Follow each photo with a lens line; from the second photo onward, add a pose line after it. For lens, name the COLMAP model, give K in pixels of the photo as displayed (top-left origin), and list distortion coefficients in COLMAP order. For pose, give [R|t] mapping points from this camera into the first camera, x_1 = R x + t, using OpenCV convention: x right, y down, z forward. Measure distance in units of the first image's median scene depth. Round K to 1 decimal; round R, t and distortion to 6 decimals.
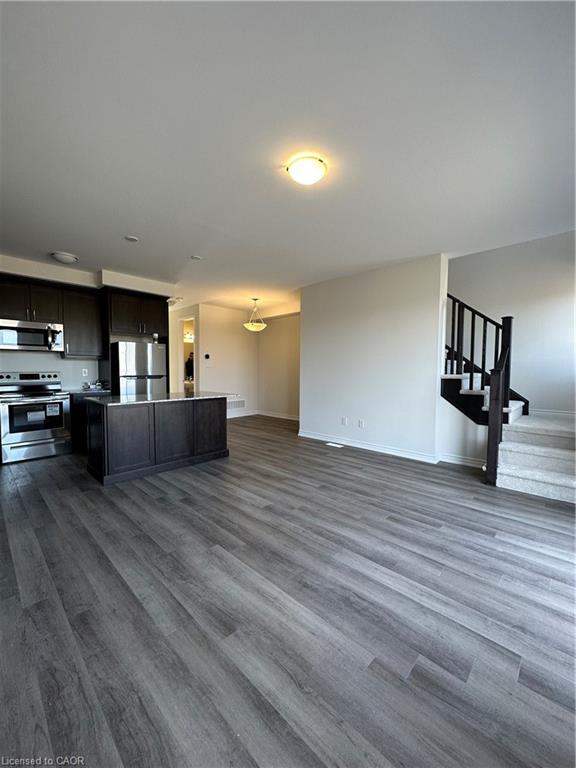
lens RADIAL K [[306.8, 0, 287.8], [0, 306.8, 385.6], [0, 0, 1]] dist [-0.004012, 0.000359]
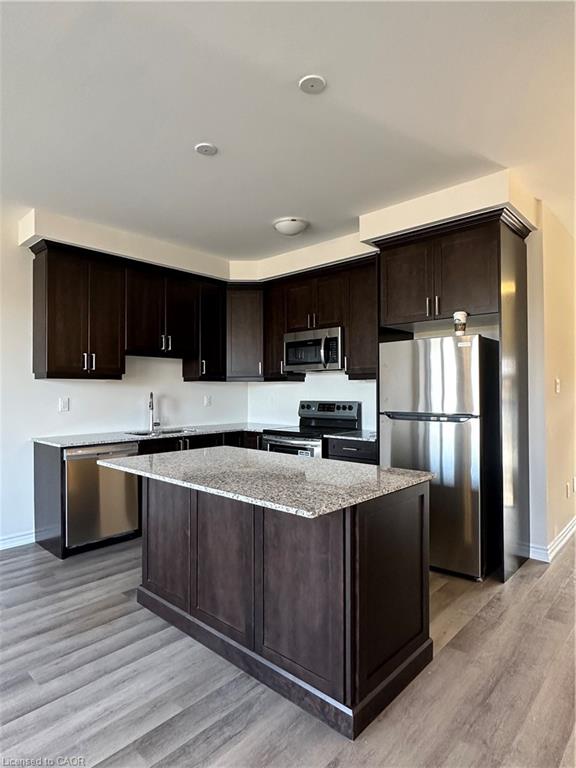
lens RADIAL K [[439.9, 0, 286.1], [0, 439.9, 385.0], [0, 0, 1]] dist [-0.000451, -0.001867]
pose [[0.019484, -0.017343, -0.999660, 0.227556], [-0.050738, 0.998544, -0.018312, -0.074876], [0.998522, 0.051077, 0.018575, 1.147649]]
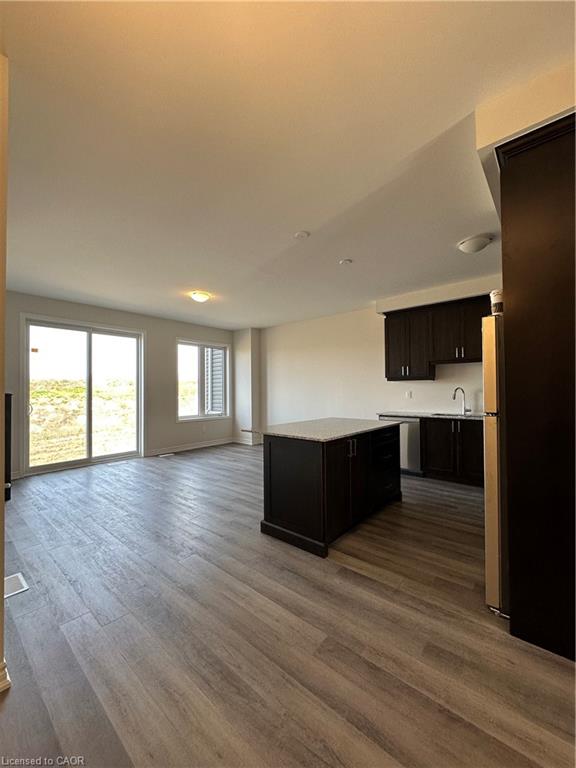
lens RADIAL K [[306.8, 0, 284.7], [0, 306.8, 385.4], [0, 0, 1]] dist [-0.004012, 0.000359]
pose [[-0.998679, 0.005062, -0.051143, -0.259545], [0.002934, 0.999130, 0.041603, -0.121199], [0.051309, 0.041398, -0.997824, 2.018446]]
